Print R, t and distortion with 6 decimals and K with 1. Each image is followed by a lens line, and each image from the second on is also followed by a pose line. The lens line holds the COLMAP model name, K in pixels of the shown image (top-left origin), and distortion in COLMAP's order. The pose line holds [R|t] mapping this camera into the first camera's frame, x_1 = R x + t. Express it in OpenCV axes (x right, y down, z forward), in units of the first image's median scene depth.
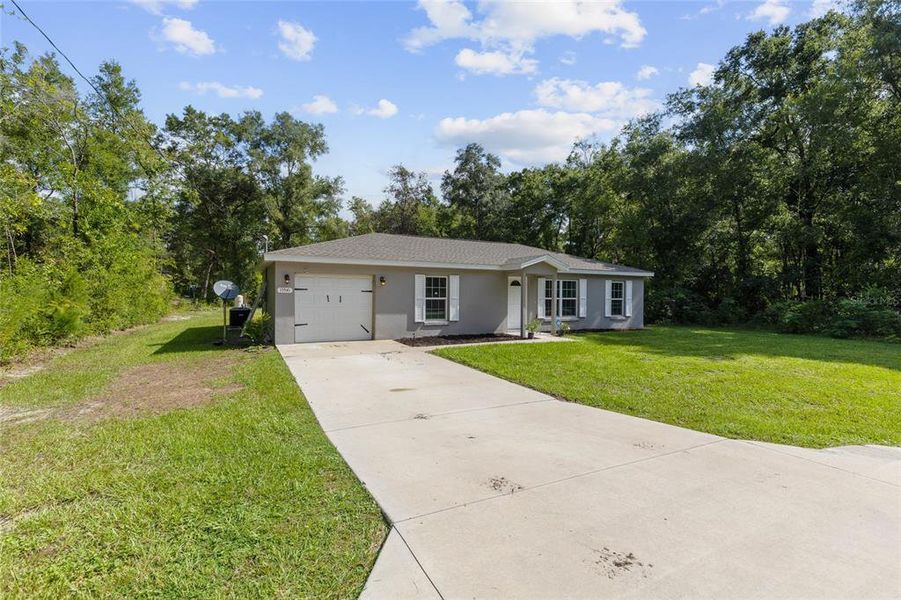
lens RADIAL K [[410.3, 0, 450.5], [0, 410.3, 300.0], [0, 0, 1]] dist [0.002090, 0.000049]
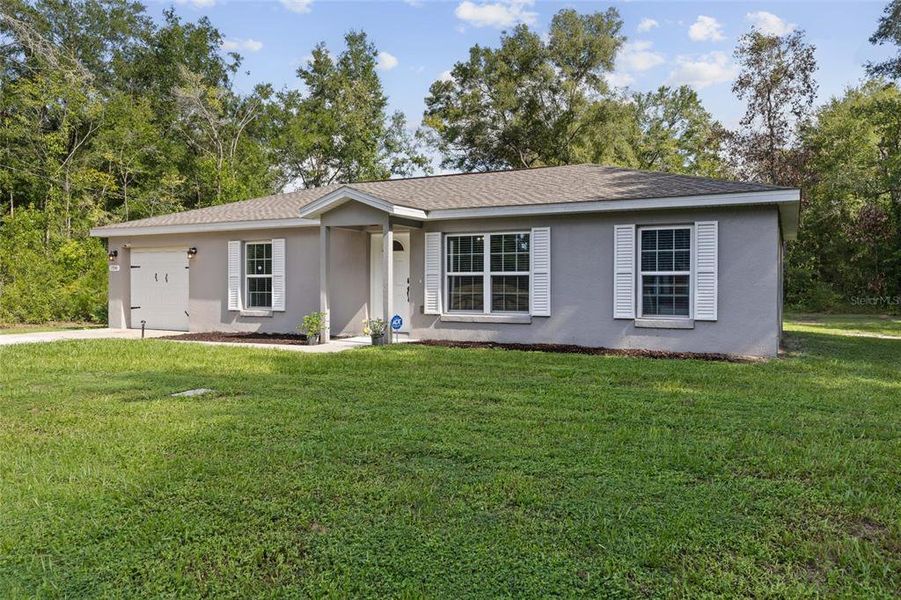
lens RADIAL K [[674.2, 0, 450.5], [0, 674.2, 300.0], [0, 0, 1]] dist [0.009768, 0.003445]
pose [[0.576048, 0.004734, -0.817402, 0.860333], [-0.010740, 0.999941, -0.001777, 0.027993], [0.817345, 0.009803, 0.576065, 0.520679]]
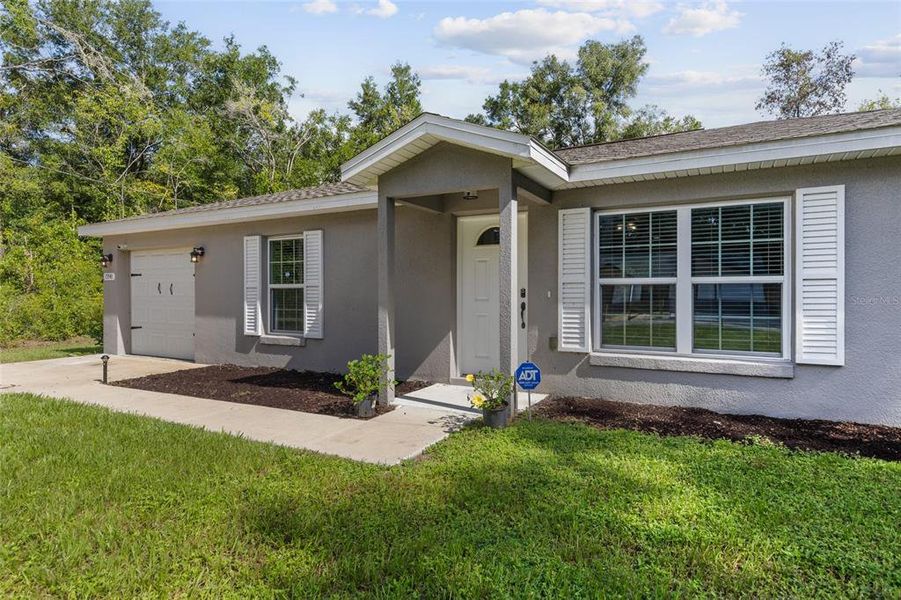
lens RADIAL K [[499.7, 0, 450.5], [0, 499.7, 300.0], [0, 0, 1]] dist [0.004171, 0.000113]
pose [[0.553347, -0.000648, -0.832951, 0.440660], [-0.006763, 0.999963, -0.005271, 0.011135], [0.832923, 0.008550, 0.553322, 0.703030]]
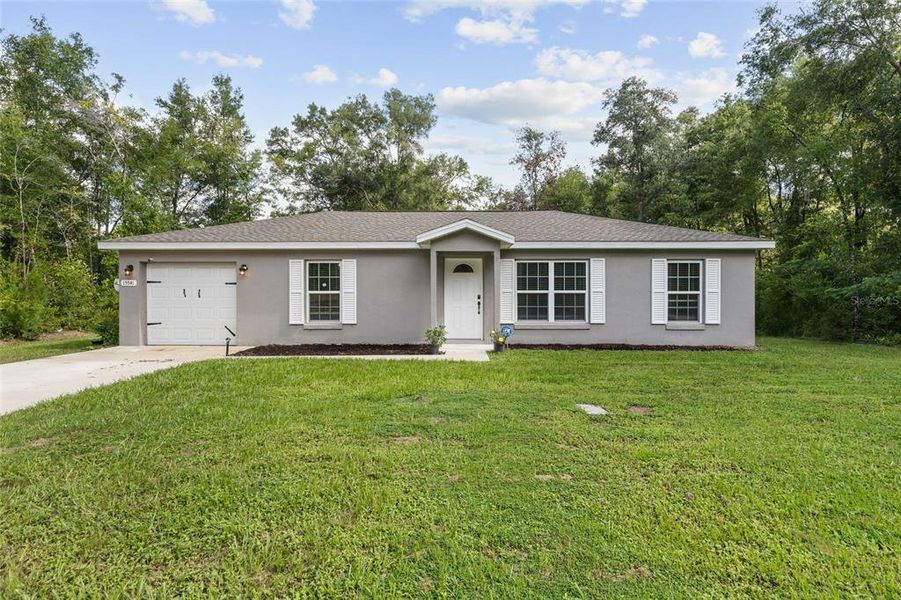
lens RADIAL K [[499.7, 0, 450.5], [0, 499.7, 300.0], [0, 0, 1]] dist [0.004171, 0.000113]
pose [[0.877834, -0.006245, -0.478924, 0.487003], [0.001256, 0.999942, -0.010736, 0.016505], [0.478963, 0.008823, 0.877791, 0.275651]]
